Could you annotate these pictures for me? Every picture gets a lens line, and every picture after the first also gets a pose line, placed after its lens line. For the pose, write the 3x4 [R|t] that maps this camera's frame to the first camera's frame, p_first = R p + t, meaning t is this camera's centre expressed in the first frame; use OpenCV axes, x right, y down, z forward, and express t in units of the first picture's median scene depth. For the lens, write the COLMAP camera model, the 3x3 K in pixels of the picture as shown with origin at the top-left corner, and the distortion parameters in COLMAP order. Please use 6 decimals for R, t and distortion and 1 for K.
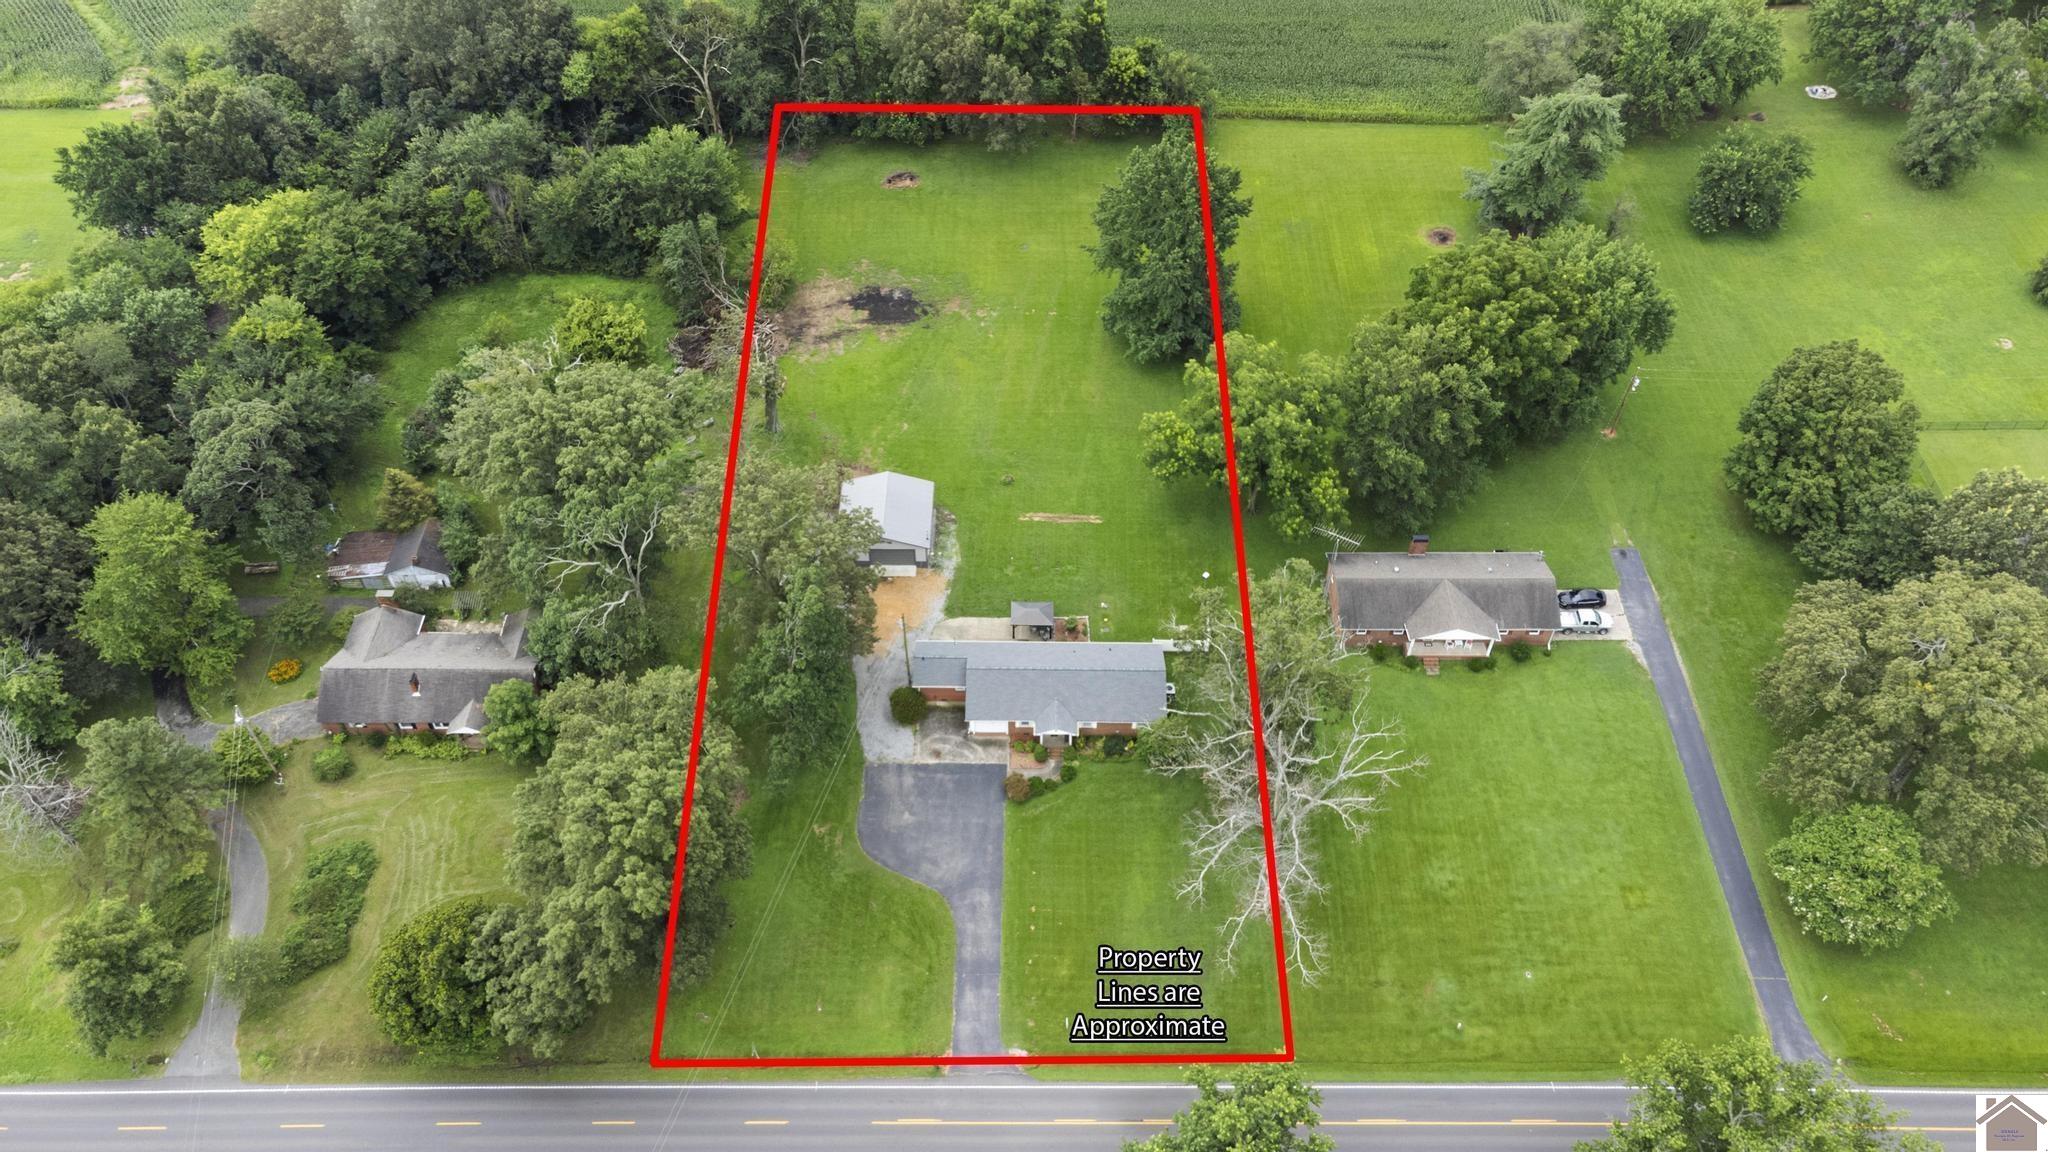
lens RADIAL K [[1522.3, 0, 1024.0], [0, 1522.3, 576.0], [0, 0, 1]] dist [-0.001411, 0.096092]
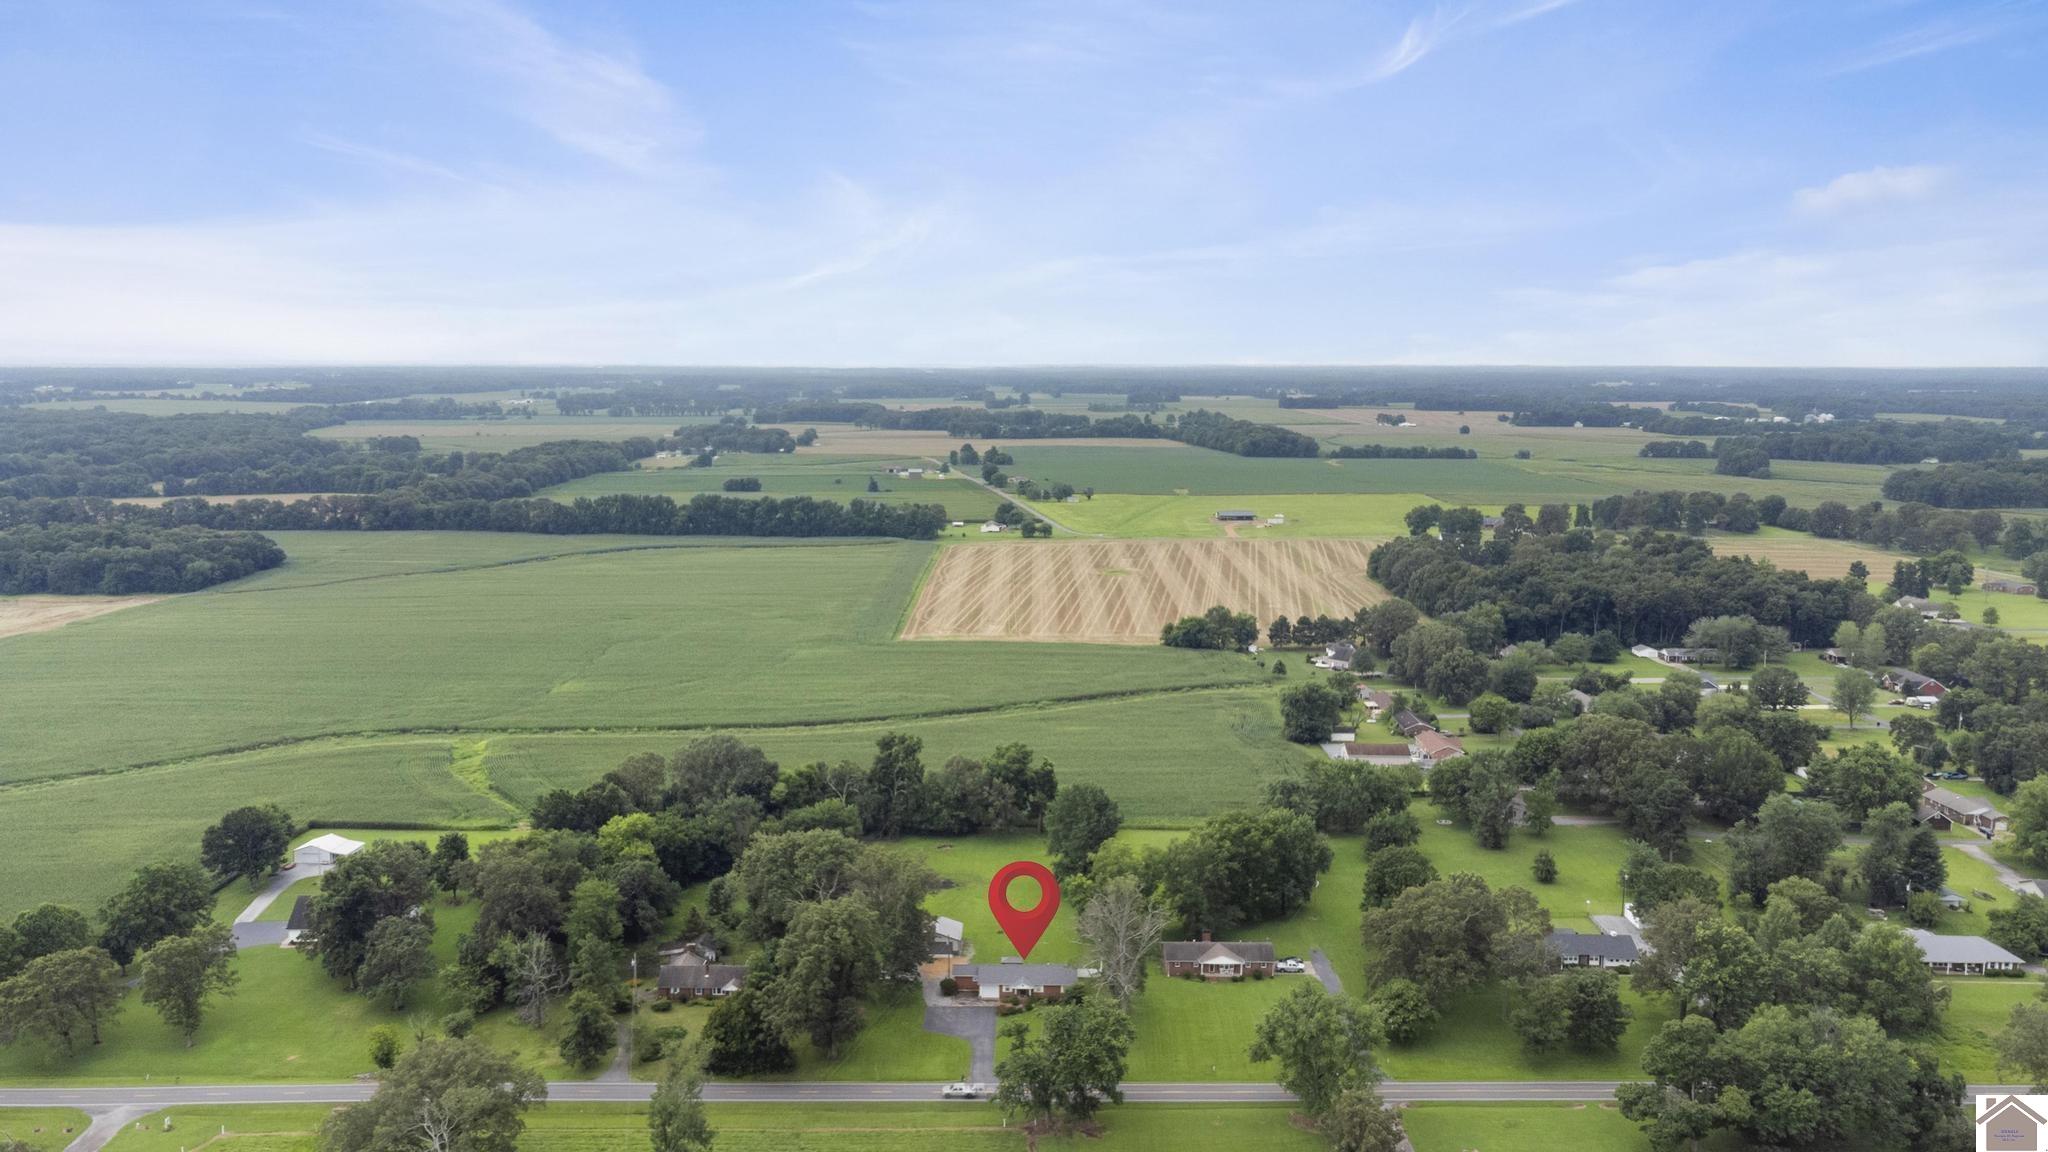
lens RADIAL K [[1522.3, 0, 1024.0], [0, 1522.3, 576.0], [0, 0, 1]] dist [-0.001411, 0.096092]
pose [[0.999981, 0.006198, -0.000421, 0.018647], [-0.004987, 0.760566, -0.649241, 0.908664], [-0.003704, 0.649231, 0.760583, -0.811914]]
